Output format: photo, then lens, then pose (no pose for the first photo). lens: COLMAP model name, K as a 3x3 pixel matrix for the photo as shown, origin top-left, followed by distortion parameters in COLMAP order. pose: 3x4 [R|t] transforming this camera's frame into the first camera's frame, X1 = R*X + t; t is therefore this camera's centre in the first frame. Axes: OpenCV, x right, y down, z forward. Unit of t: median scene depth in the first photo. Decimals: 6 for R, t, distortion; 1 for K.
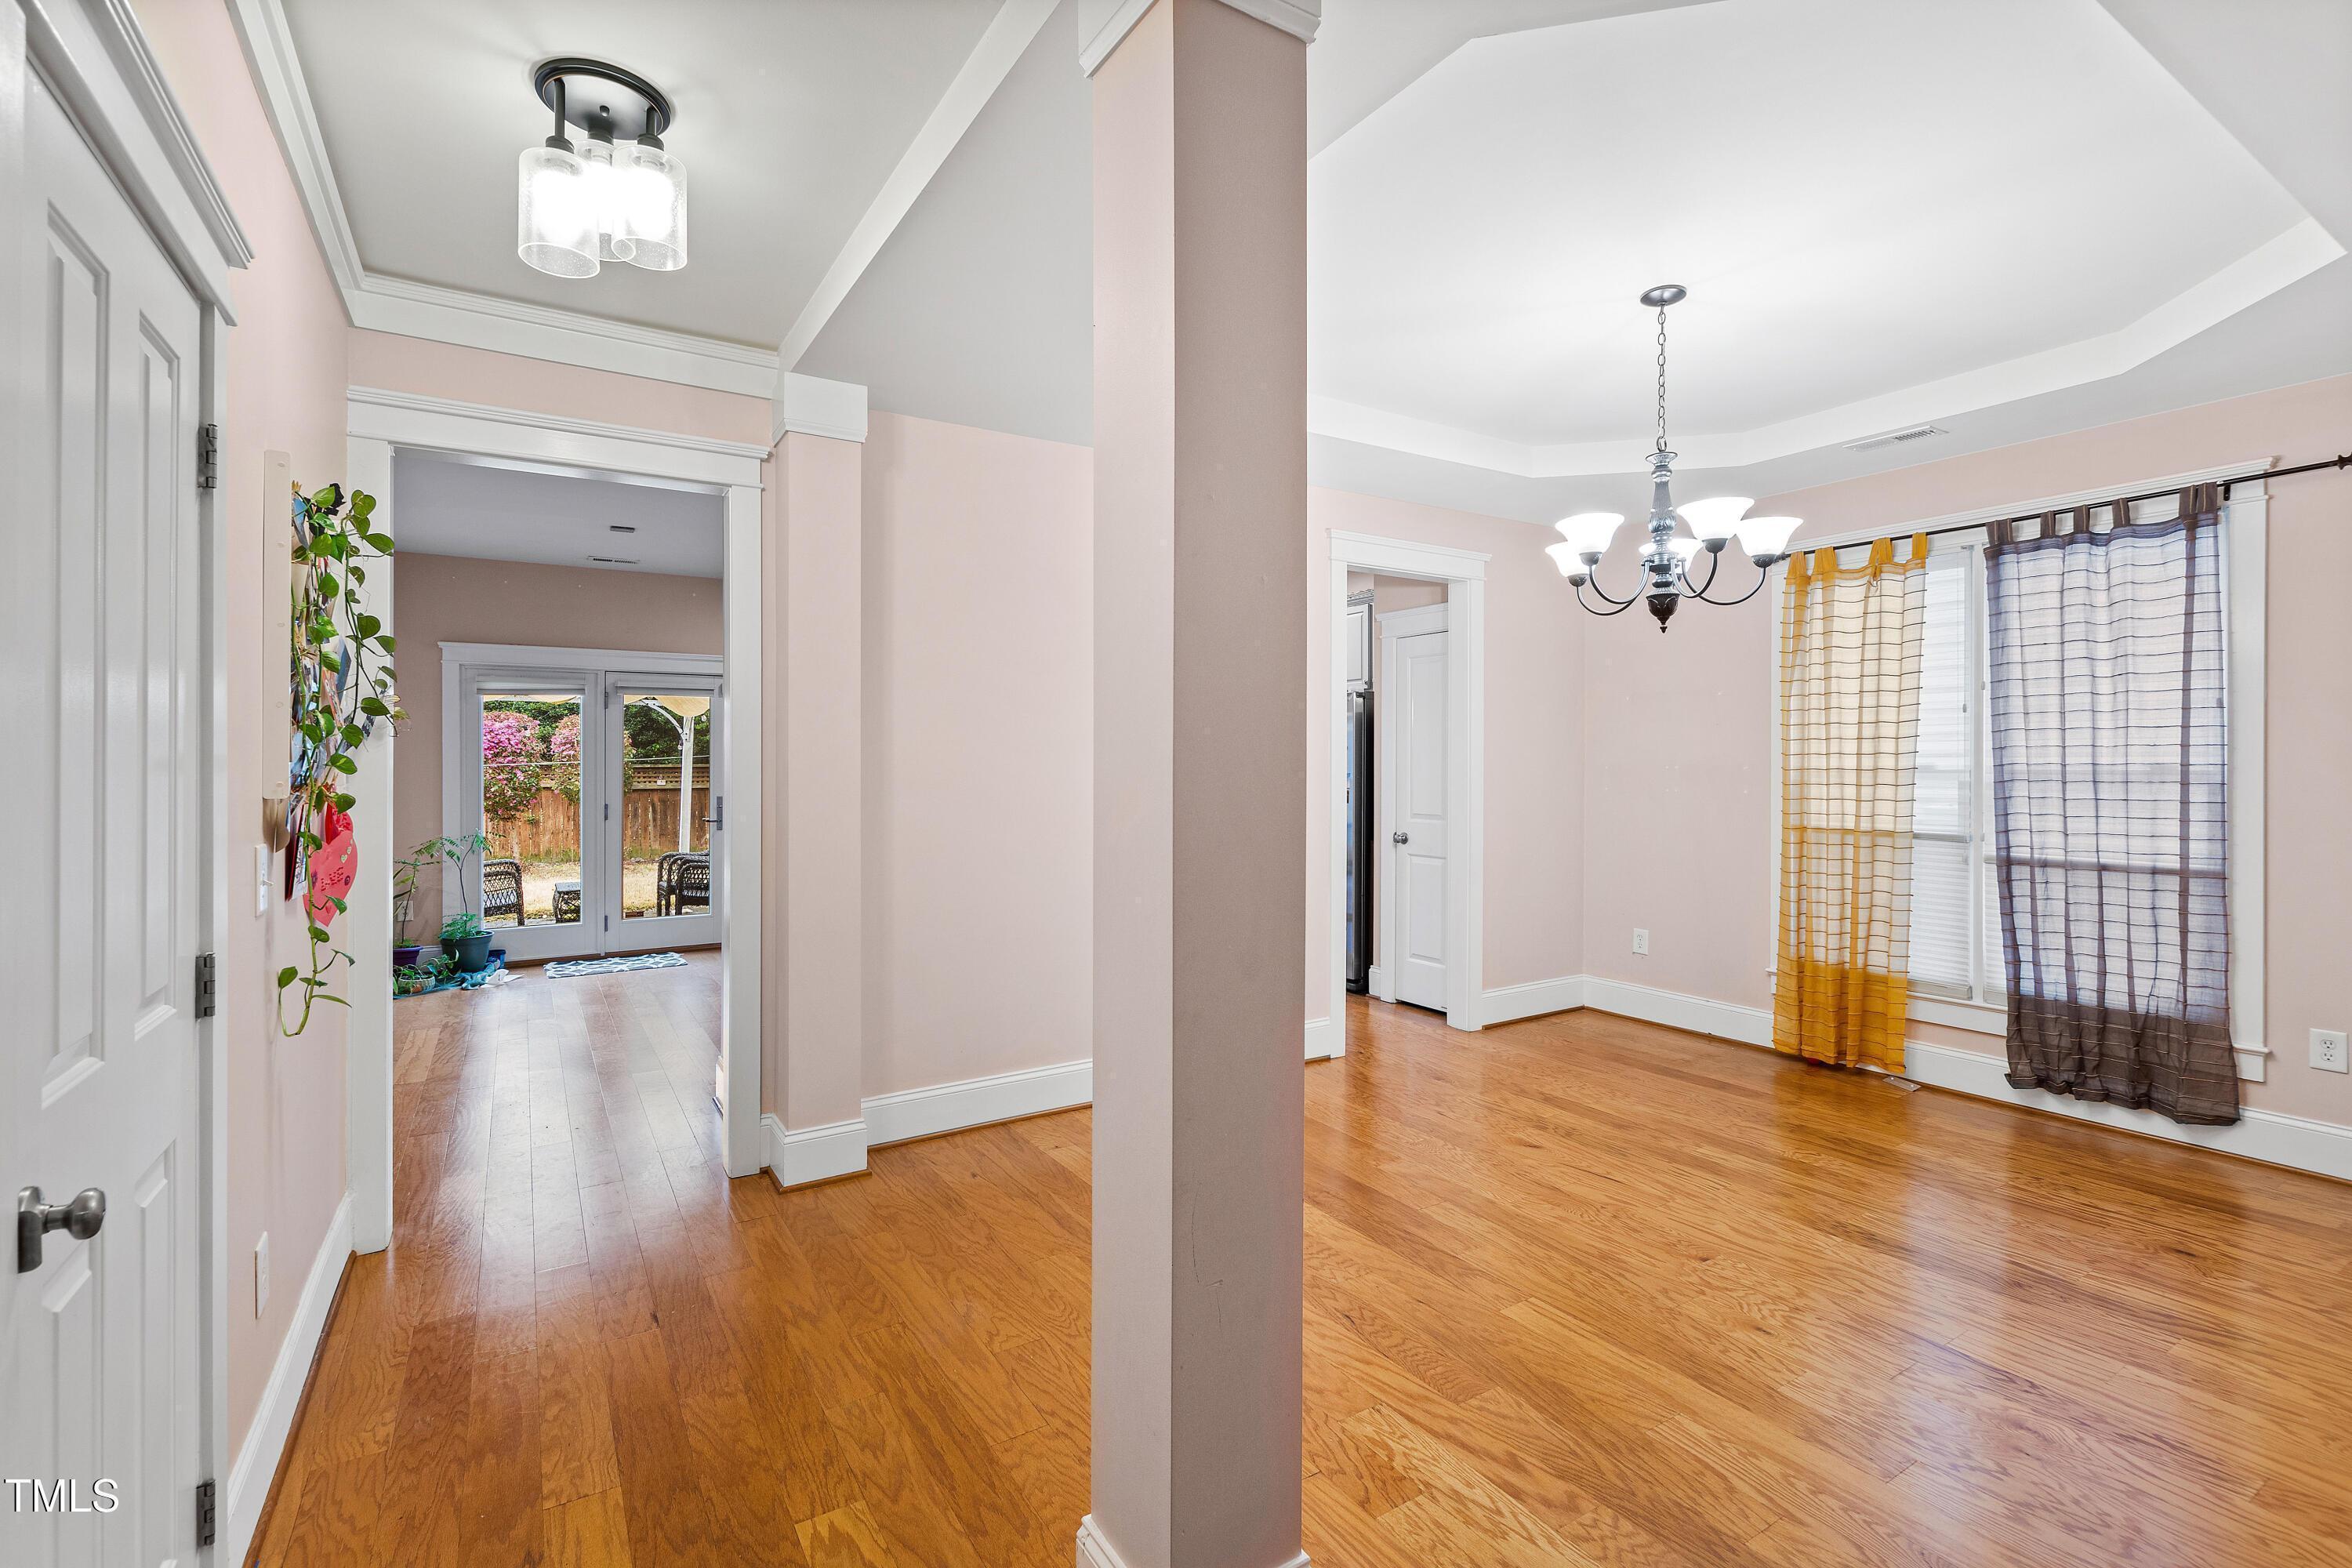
lens RADIAL K [[1057.2, 0, 1176.4], [0, 1057.2, 765.8], [0, 0, 1]] dist [0.006996, -0.004916]
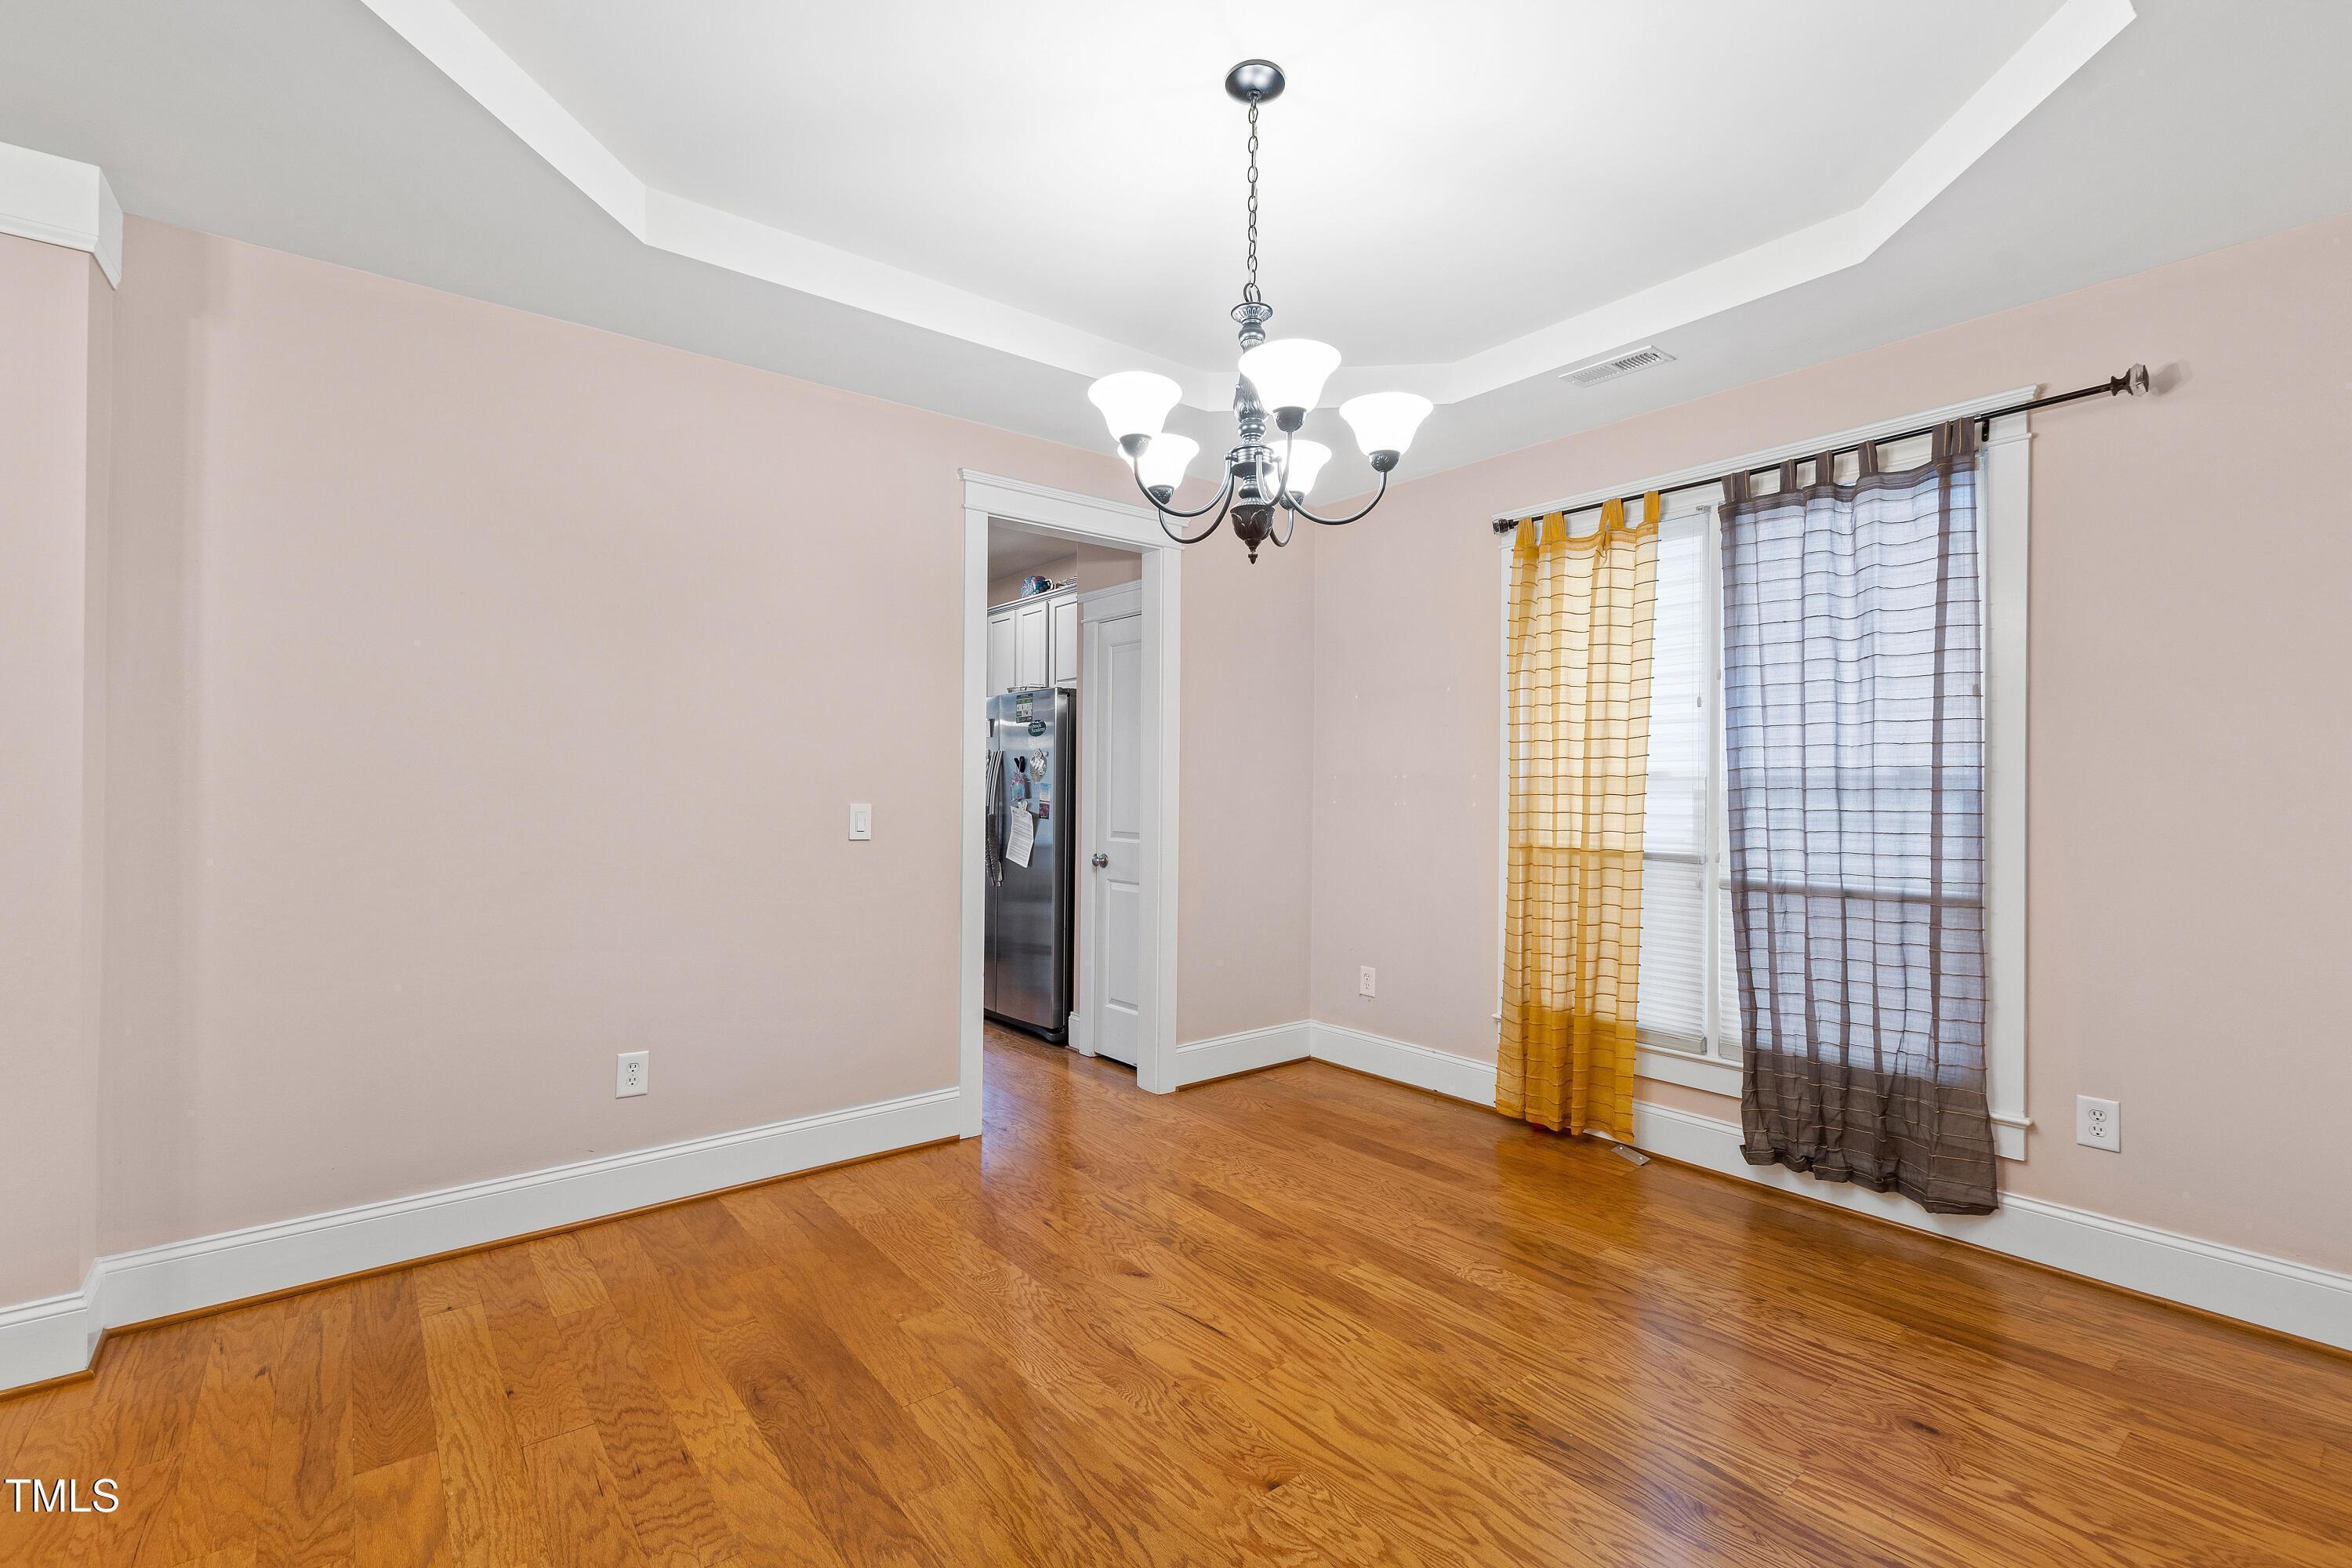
lens RADIAL K [[1057.2, 0, 1164.6], [0, 1057.2, 786.2], [0, 0, 1]] dist [0.006996, -0.004916]
pose [[0.993211, 0.006742, 0.116131, 0.258947], [-0.006246, 0.999970, -0.004638, 0.020116], [-0.116158, 0.003882, 0.993223, 0.252089]]
